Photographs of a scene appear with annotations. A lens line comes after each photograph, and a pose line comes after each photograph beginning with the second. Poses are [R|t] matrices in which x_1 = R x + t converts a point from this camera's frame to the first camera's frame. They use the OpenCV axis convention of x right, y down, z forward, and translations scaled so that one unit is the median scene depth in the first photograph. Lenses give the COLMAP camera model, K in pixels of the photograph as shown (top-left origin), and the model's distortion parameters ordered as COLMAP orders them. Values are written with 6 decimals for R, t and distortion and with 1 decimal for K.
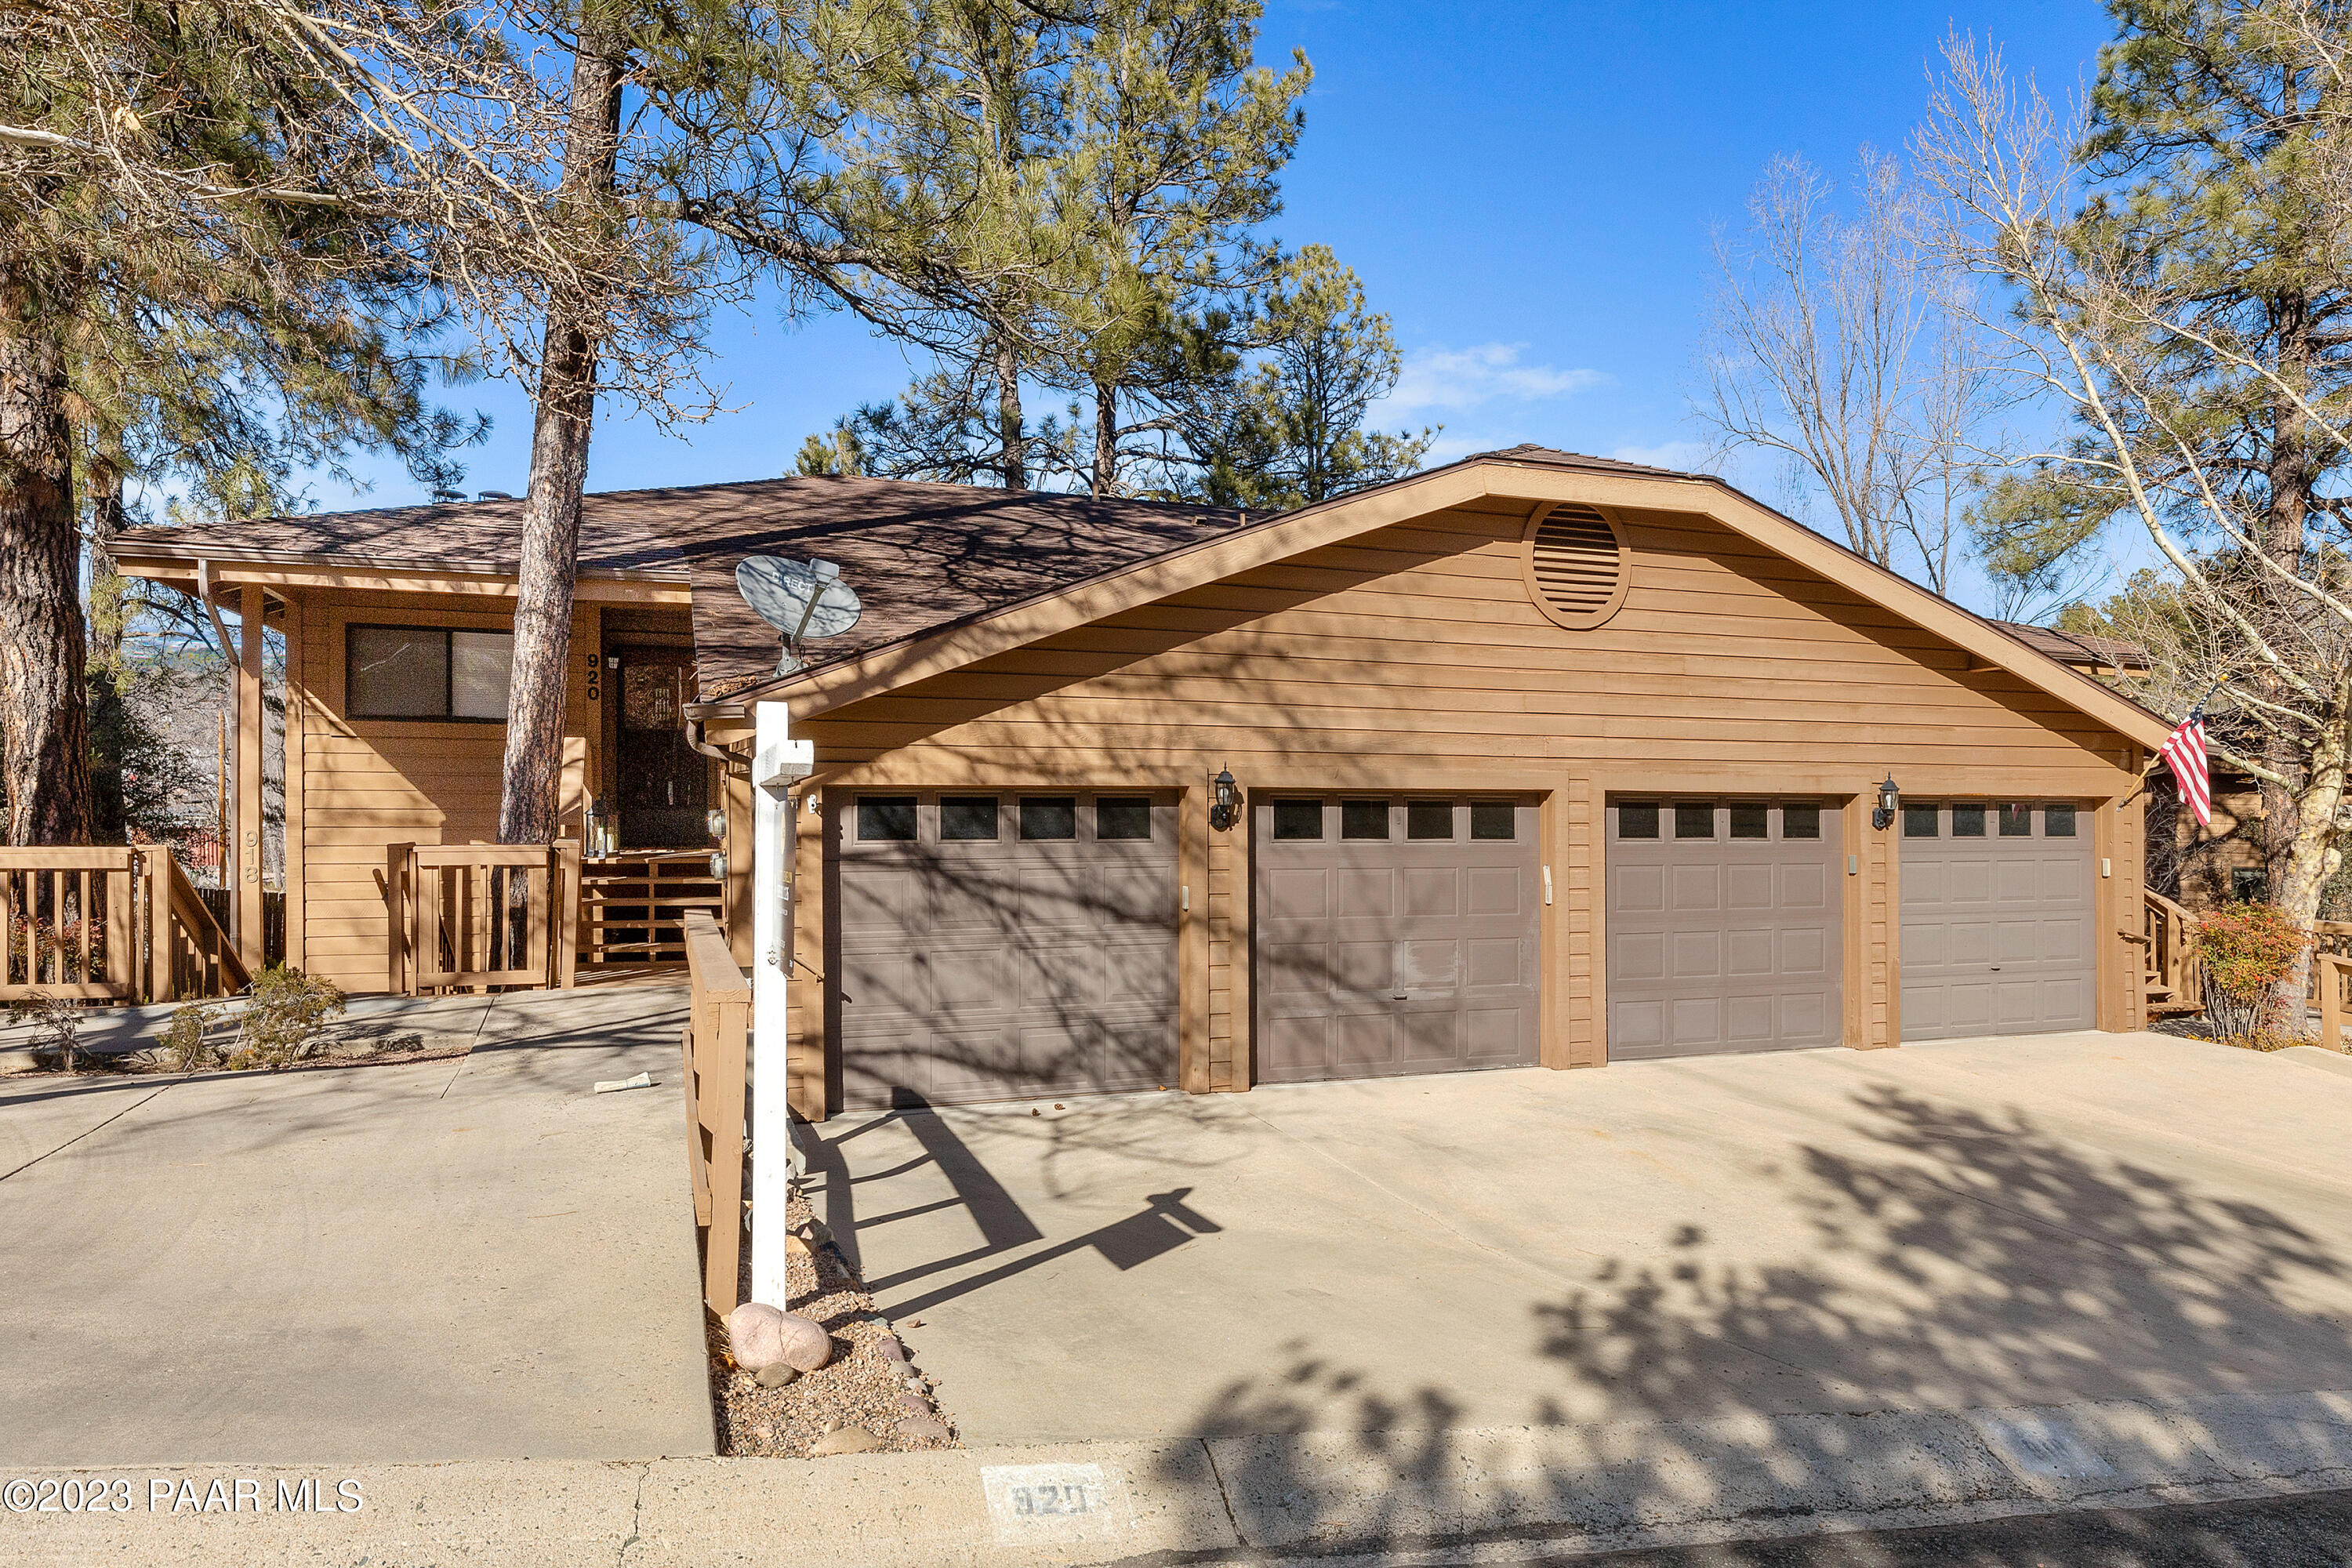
lens RADIAL K [[1491.5, 0, 1176.0], [0, 1491.5, 784.0], [0, 0, 1]] dist [-0.002704, -0.001608]
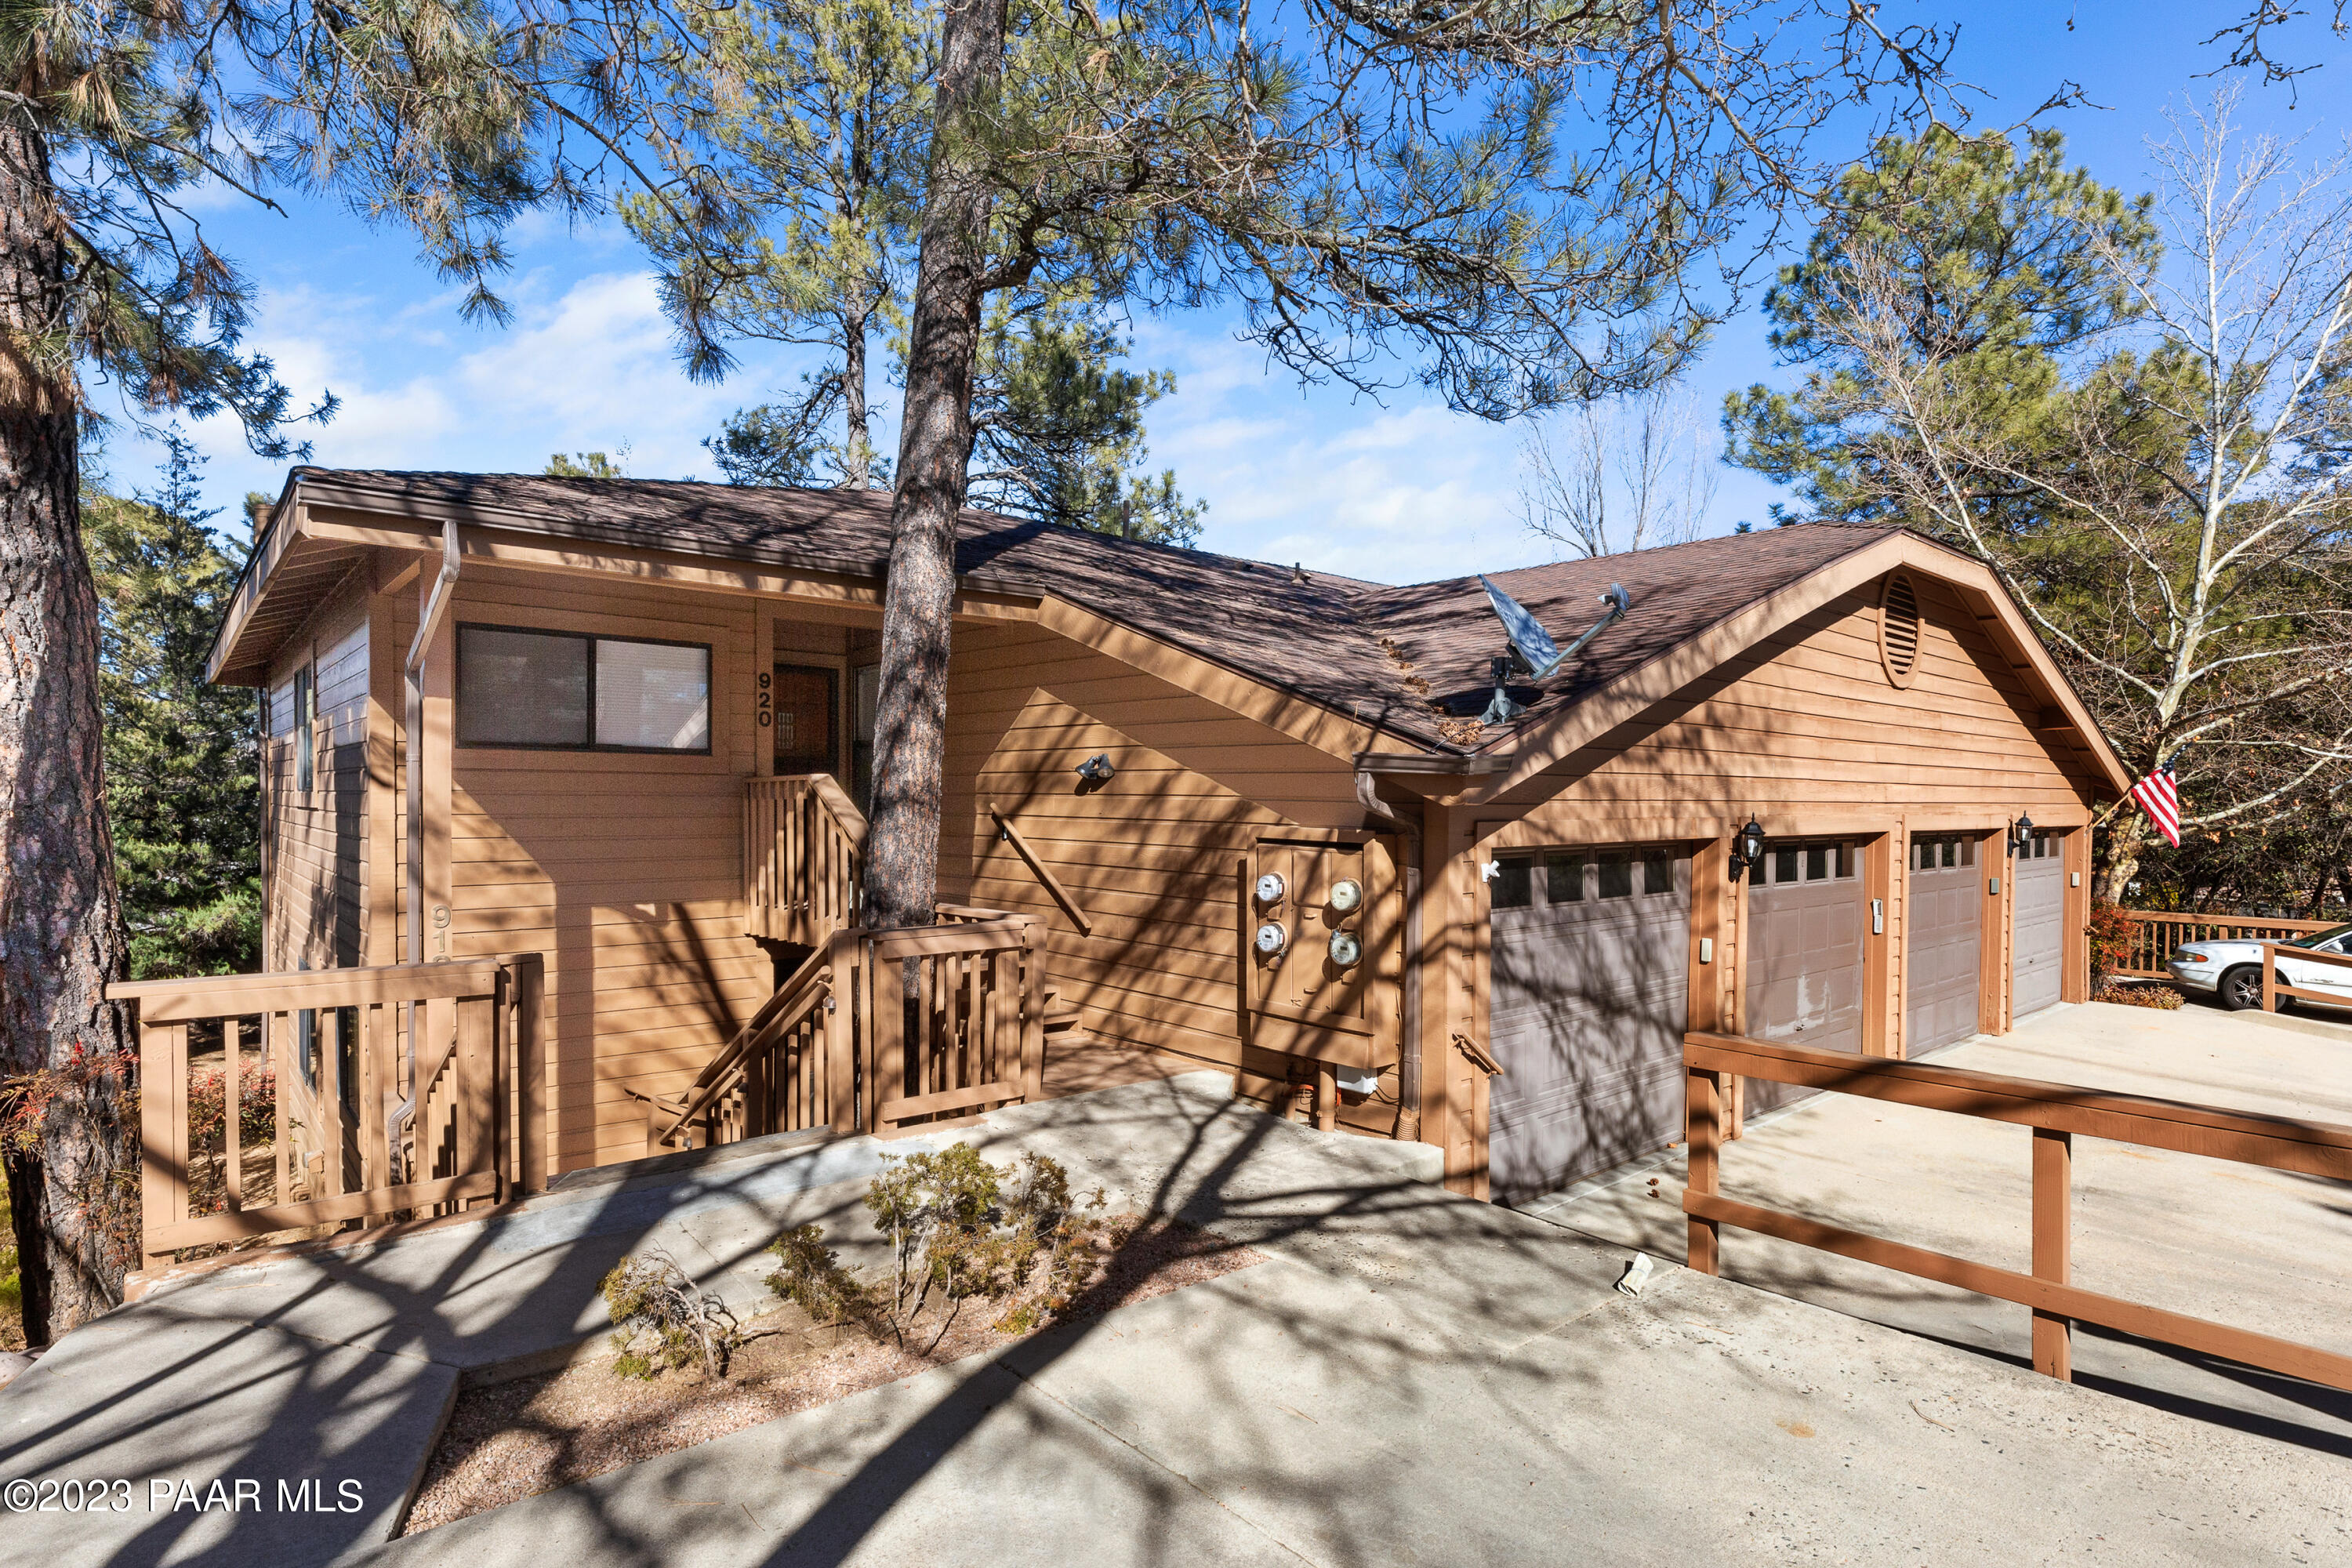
lens RADIAL K [[1182.3, 0, 1176.0], [0, 1182.3, 784.0], [0, 0, 1]] dist [0.002733, 0.000652]
pose [[0.925590, 0.001434, 0.378525, -0.569748], [-0.000407, 0.999996, -0.002795, -0.028943], [-0.378527, 0.002433, 0.925587, 0.375615]]
